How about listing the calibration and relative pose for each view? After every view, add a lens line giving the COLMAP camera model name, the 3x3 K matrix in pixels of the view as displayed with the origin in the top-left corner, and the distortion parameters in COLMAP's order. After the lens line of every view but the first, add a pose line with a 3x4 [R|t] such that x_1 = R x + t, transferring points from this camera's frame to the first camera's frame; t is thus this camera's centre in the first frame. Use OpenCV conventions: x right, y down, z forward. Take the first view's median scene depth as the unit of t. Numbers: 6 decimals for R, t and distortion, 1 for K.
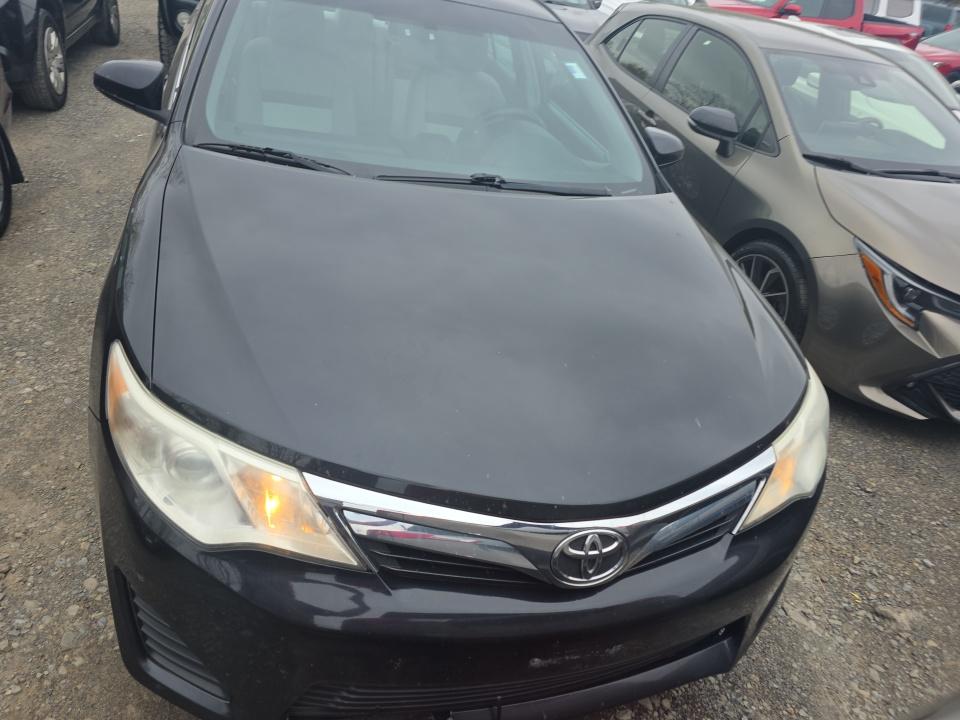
lens RADIAL K [[634.2, 0, 483.3], [0, 634.2, 375.0], [0, 0, 1]] dist [0.061030, -0.049430]
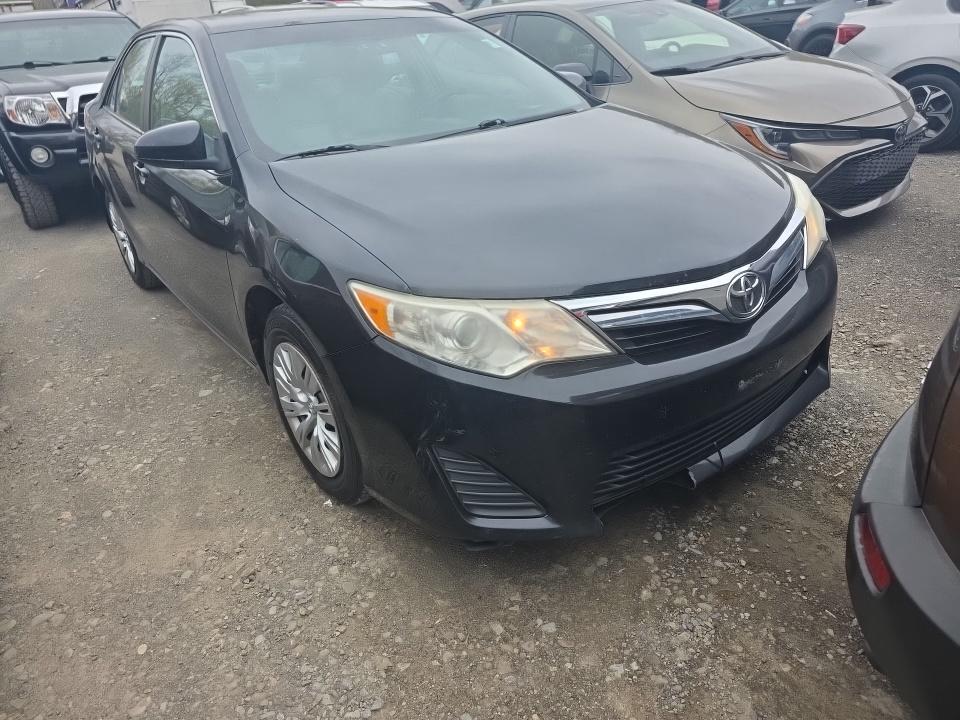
lens RADIAL K [[642.6, 0, 480.0], [0, 642.6, 360.0], [0, 0, 1]] dist [0.019366, 0.000267]
pose [[0.902710, -0.377598, 0.206237, -0.442705], [0.395399, 0.917056, -0.051650, 0.167326], [-0.169628, 0.128171, 0.977138, -0.152351]]
